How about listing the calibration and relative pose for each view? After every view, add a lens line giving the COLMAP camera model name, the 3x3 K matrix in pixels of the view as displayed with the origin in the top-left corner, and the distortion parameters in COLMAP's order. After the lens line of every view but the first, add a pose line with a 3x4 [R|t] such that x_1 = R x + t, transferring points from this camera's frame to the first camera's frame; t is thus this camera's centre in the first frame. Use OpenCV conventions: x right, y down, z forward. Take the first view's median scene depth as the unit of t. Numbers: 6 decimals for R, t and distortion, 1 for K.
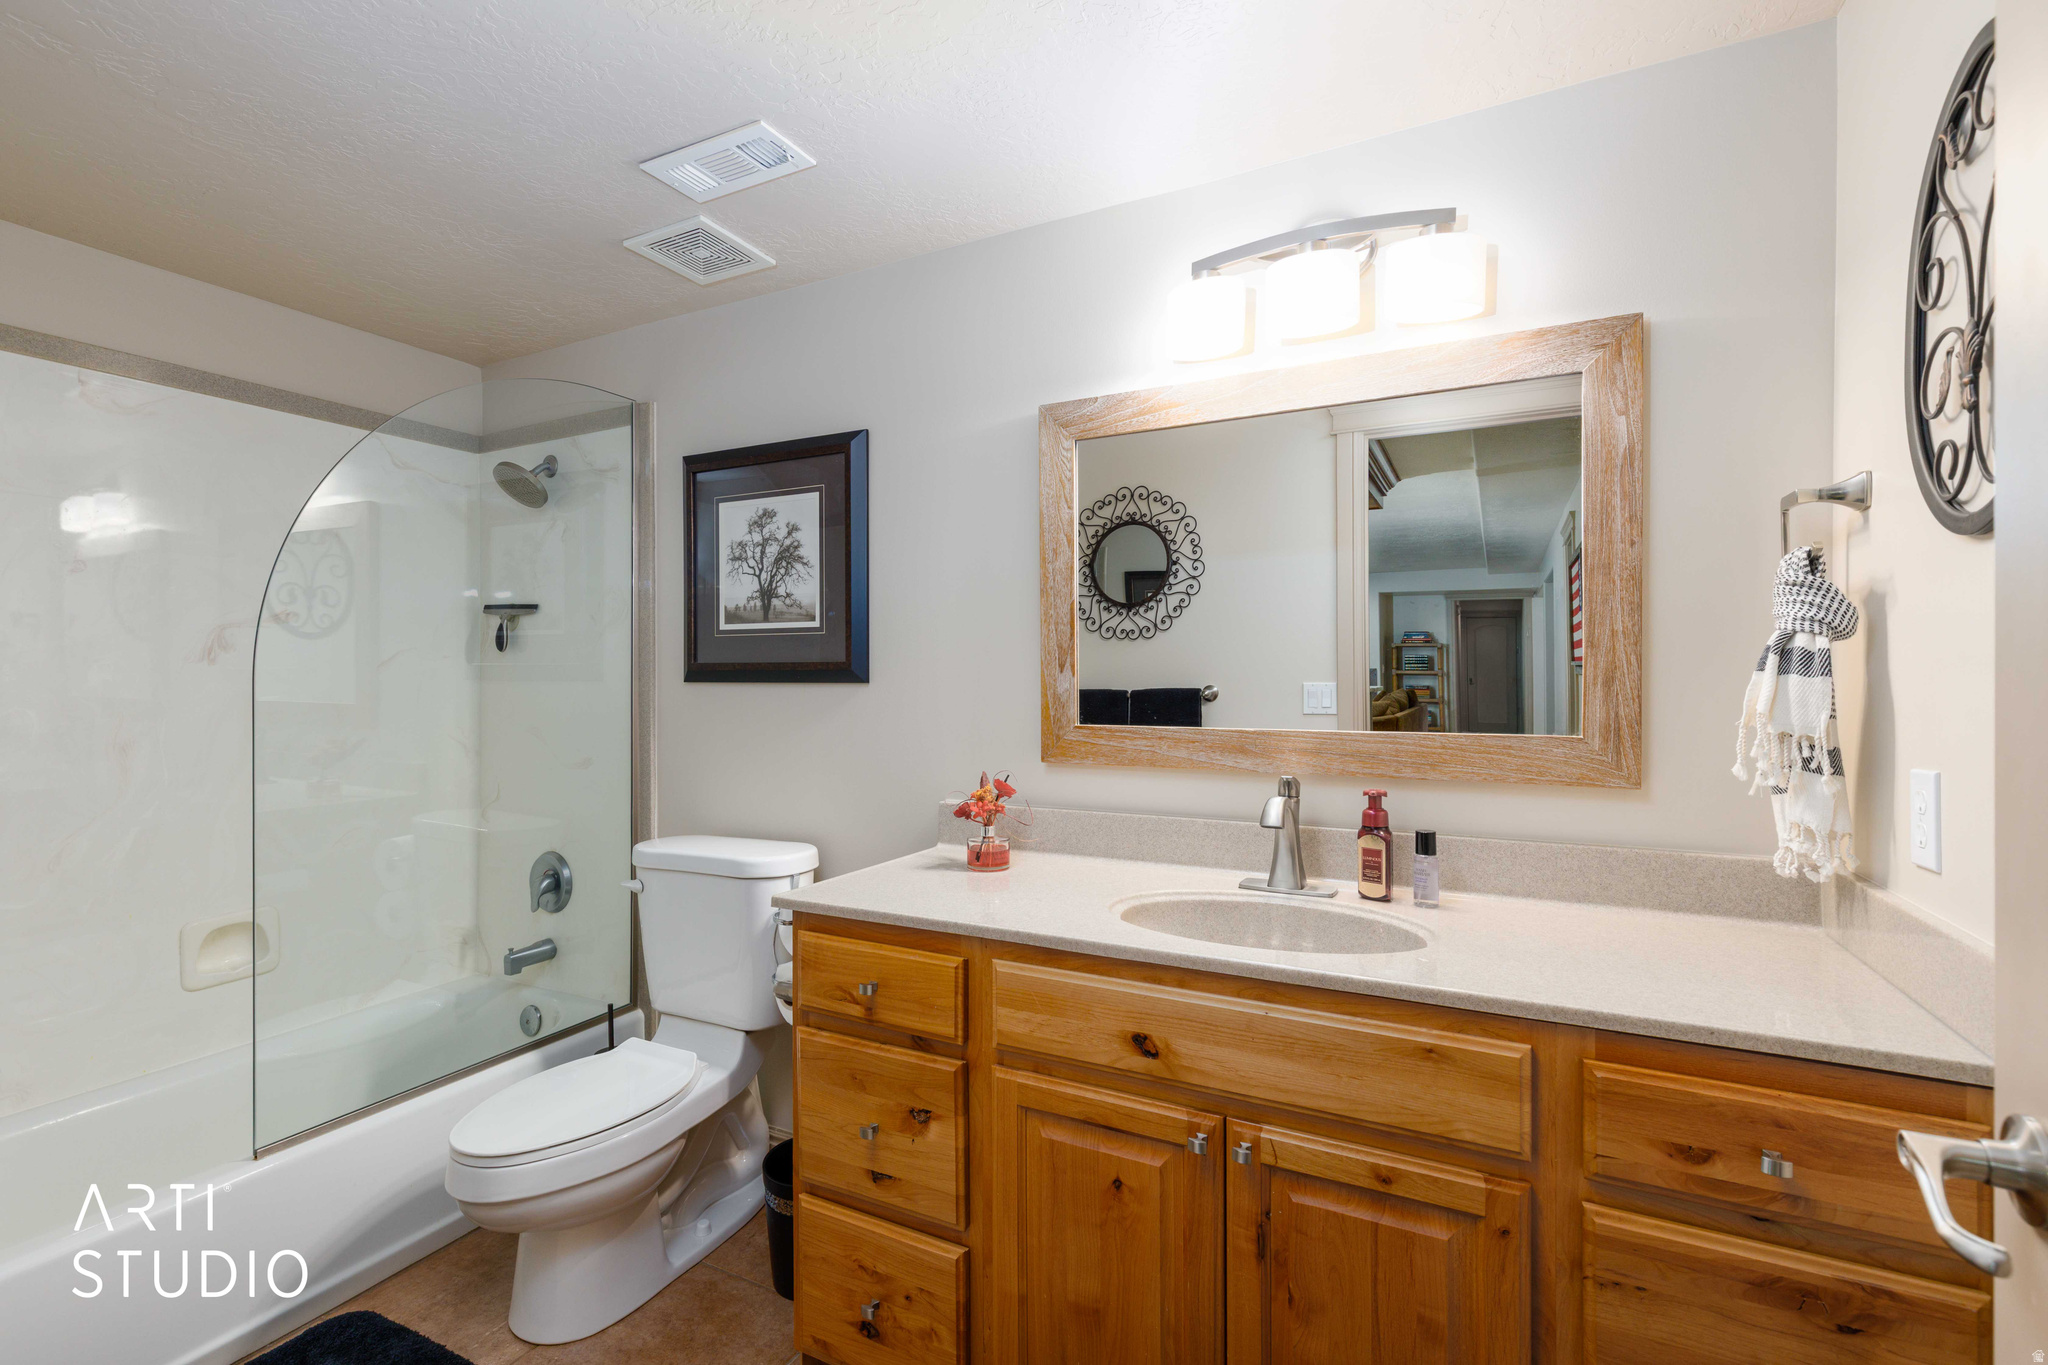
lens RADIAL K [[916.3, 0, 1032.1], [0, 916.3, 674.6], [0, 0, 1]] dist [0.003943, -0.000470]
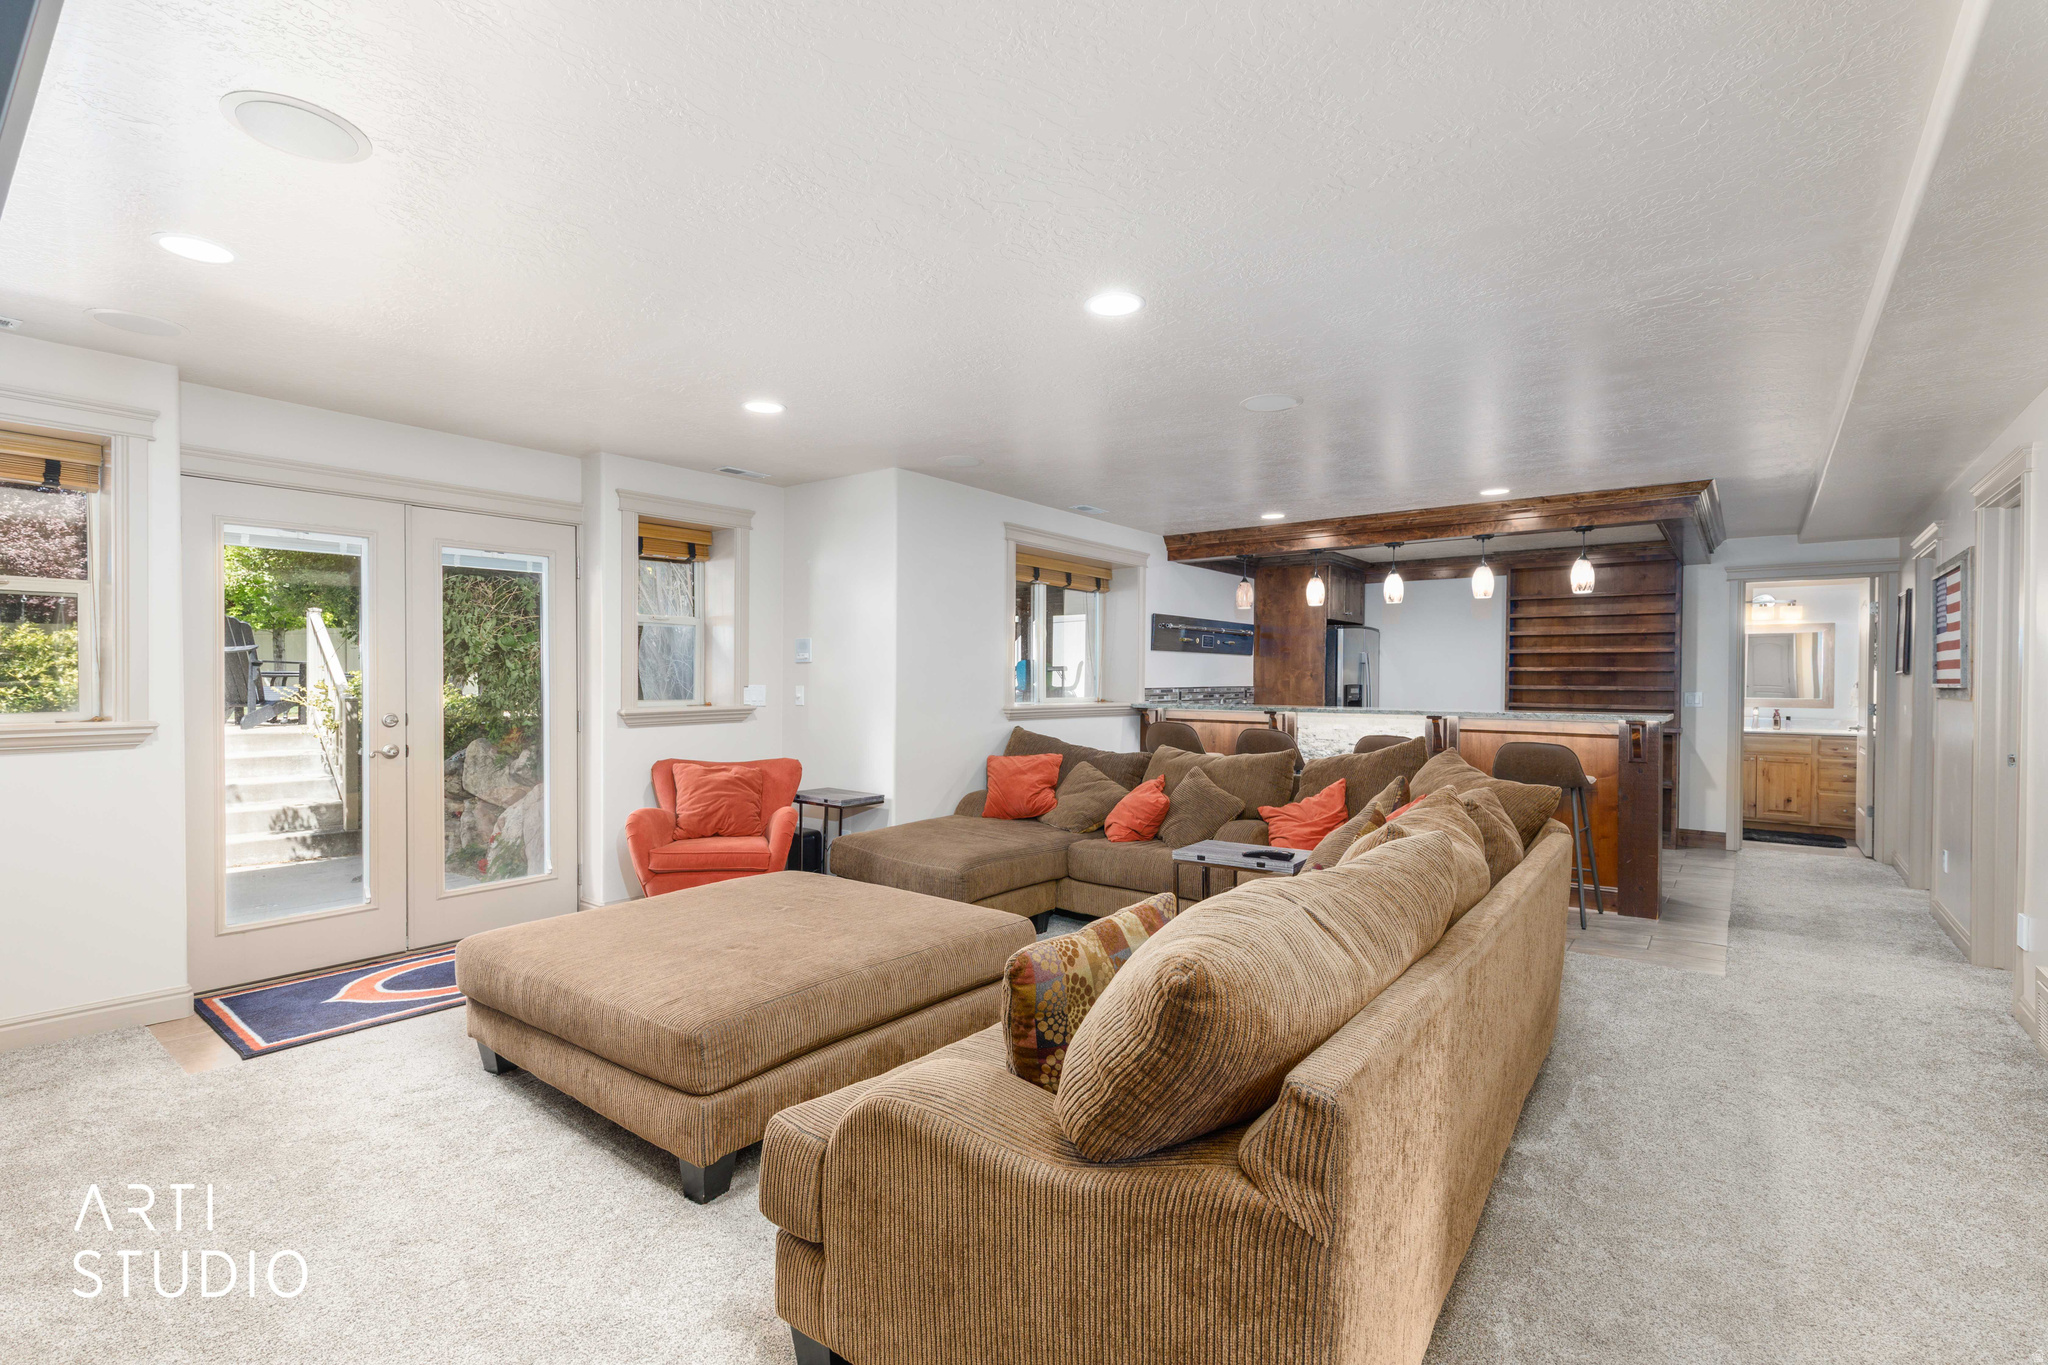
lens RADIAL K [[916.3, 0, 1018.9], [0, 916.3, 684.5], [0, 0, 1]] dist [0.003943, -0.000470]
pose [[0.980199, 0.008556, -0.197831, -3.076627], [-0.007534, 0.999954, 0.005916, -0.014026], [0.197872, -0.004308, 0.980218, -5.433441]]
